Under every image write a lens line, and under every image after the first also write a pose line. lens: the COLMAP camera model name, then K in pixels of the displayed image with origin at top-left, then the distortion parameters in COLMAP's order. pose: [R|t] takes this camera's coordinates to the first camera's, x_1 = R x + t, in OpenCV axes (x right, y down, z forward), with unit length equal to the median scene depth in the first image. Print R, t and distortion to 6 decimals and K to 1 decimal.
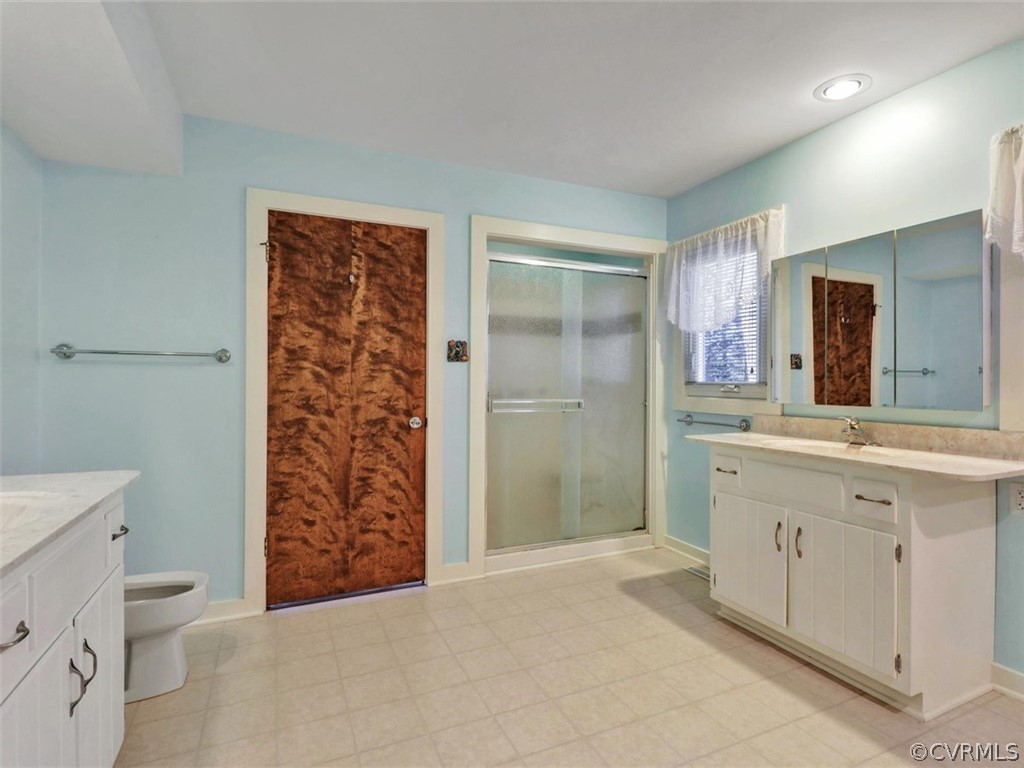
lens RADIAL K [[533.1, 0, 525.9], [0, 533.1, 383.1], [0, 0, 1]] dist [-0.016421, -0.000050]
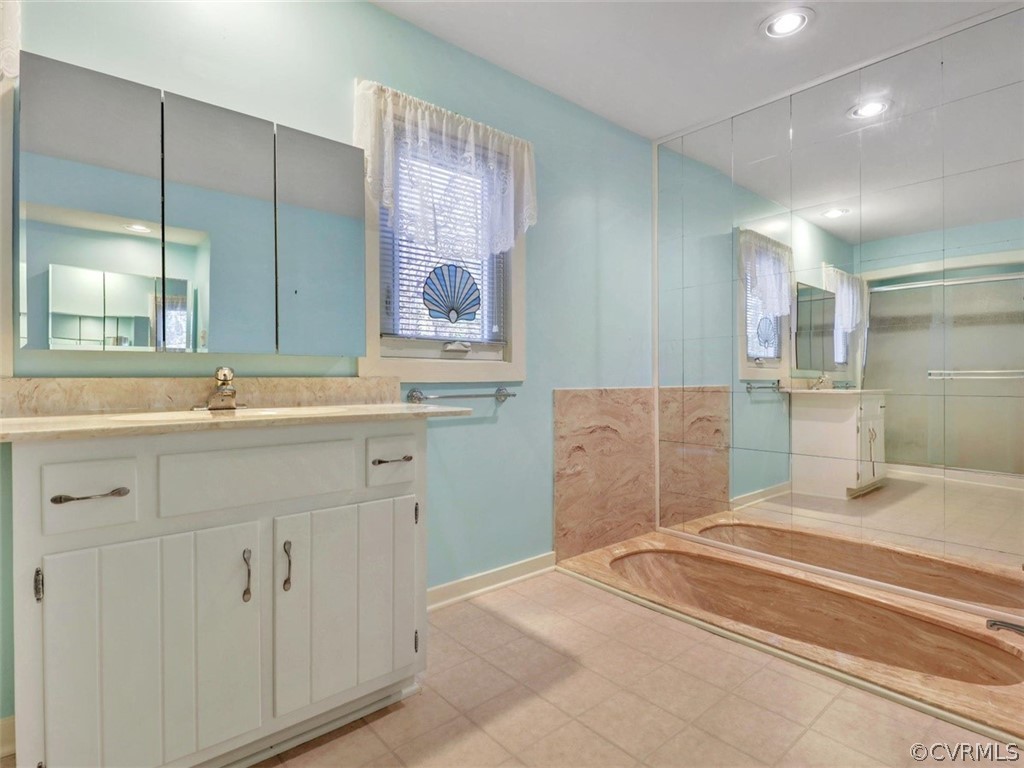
lens RADIAL K [[531.9, 0, 516.6], [0, 531.9, 377.4], [0, 0, 1]] dist [0.024121, -0.019247]
pose [[-0.262949, -0.004560, 0.964799, -0.156223], [0.005178, 0.999968, 0.006137, 0.082082], [-0.964796, 0.006609, -0.262917, 0.929087]]
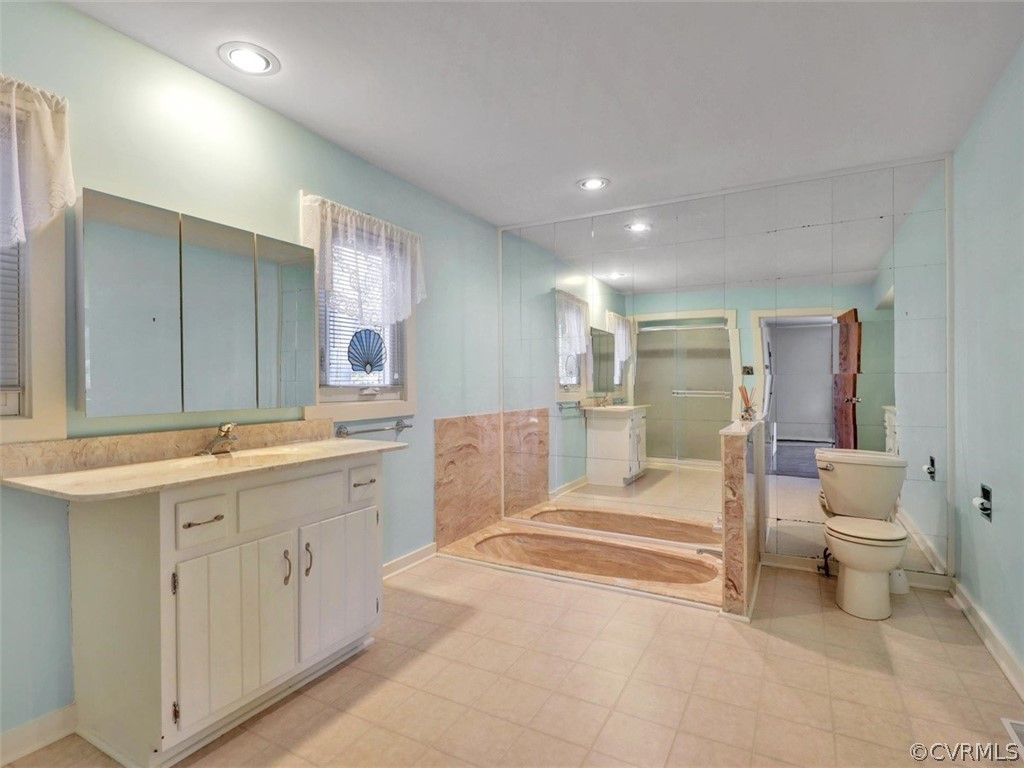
lens RADIAL K [[517.9, 0, 517.2], [0, 517.9, 384.3], [0, 0, 1]] dist [0.027170, -0.020615]
pose [[-0.585701, -0.005242, 0.810511, -0.435475], [0.004888, 0.999938, 0.010000, -0.008926], [-0.810513, 0.009818, -0.585639, 1.264655]]
